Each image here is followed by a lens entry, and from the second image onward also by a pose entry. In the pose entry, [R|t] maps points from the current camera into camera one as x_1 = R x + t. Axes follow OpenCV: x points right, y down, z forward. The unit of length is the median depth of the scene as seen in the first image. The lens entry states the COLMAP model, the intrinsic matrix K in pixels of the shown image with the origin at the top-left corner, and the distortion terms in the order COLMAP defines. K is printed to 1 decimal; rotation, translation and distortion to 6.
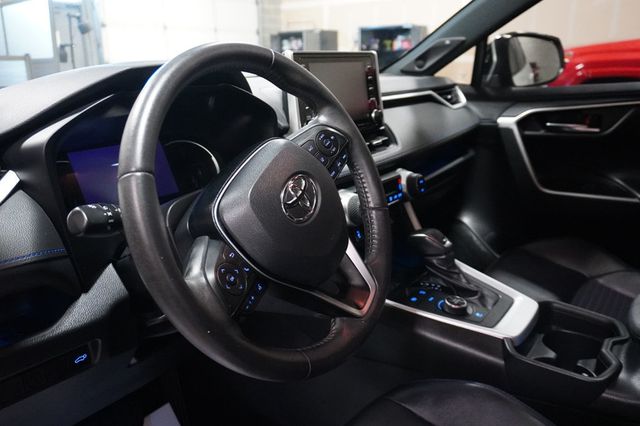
lens RADIAL K [[497.8, 0, 319.2], [0, 497.8, 211.5], [0, 0, 1]] dist [-0.054909, 0.003890]
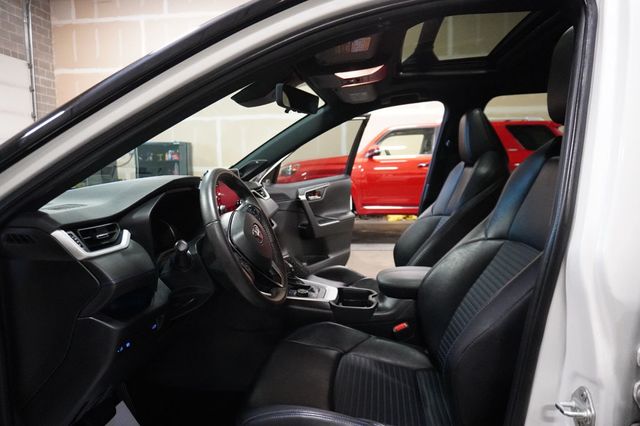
lens RADIAL K [[432.7, 0, 320.1], [0, 432.7, 213.5], [0, 0, 1]] dist [-0.012561, -0.002203]
pose [[0.853871, -0.039165, 0.519009, -0.408274], [0.137134, 0.978860, -0.151746, 0.109535], [-0.502094, 0.200745, 0.841191, -0.415738]]
